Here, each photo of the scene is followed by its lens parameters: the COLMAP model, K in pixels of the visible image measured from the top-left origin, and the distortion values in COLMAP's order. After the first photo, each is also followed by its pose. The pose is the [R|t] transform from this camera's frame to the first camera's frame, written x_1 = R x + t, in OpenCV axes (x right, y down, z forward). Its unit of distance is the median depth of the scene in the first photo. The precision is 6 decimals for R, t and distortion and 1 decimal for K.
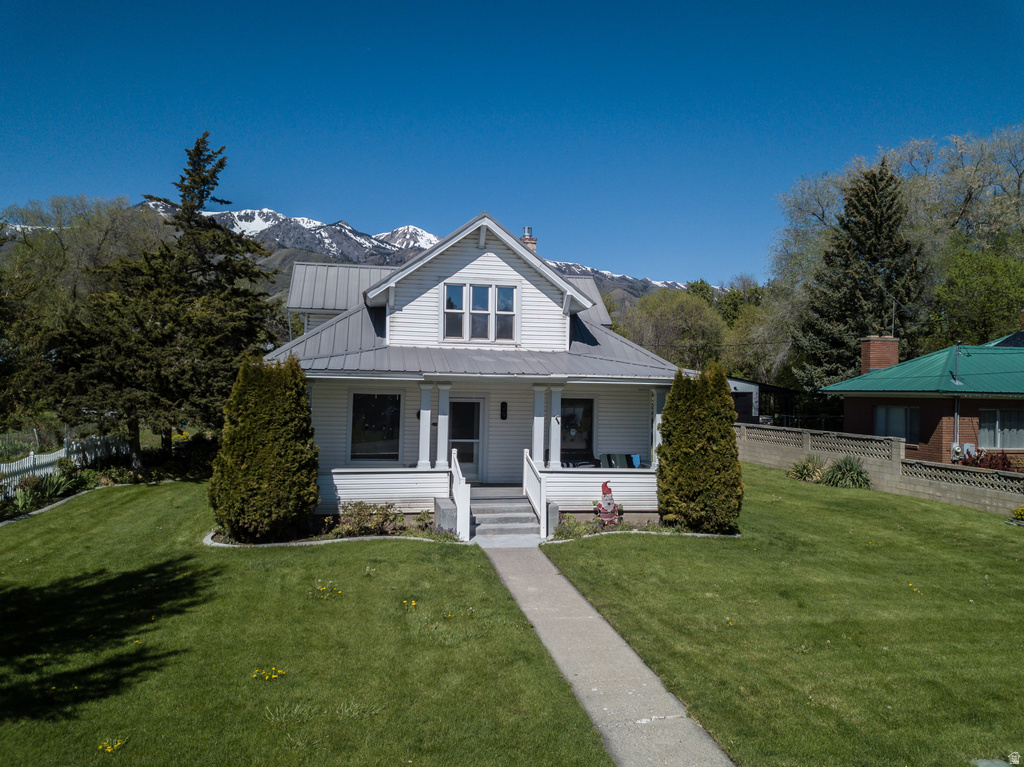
lens RADIAL K [[781.3, 0, 513.7], [0, 781.3, 382.1], [0, 0, 1]] dist [0.034068, -0.028133]
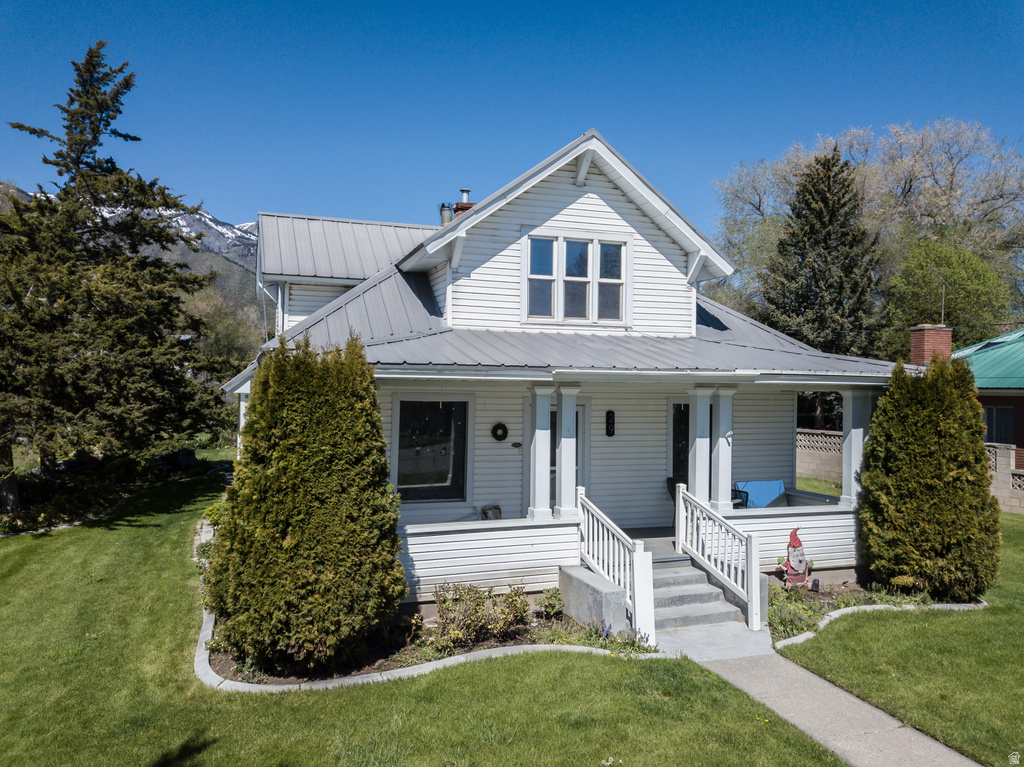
lens RADIAL K [[781.3, 0, 513.7], [0, 781.3, 382.1], [0, 0, 1]] dist [0.034068, -0.028133]
pose [[0.986883, -0.006600, 0.161305, -0.205110], [0.005757, 0.999967, 0.005687, -0.003934], [-0.161337, -0.004684, 0.986888, 0.326379]]
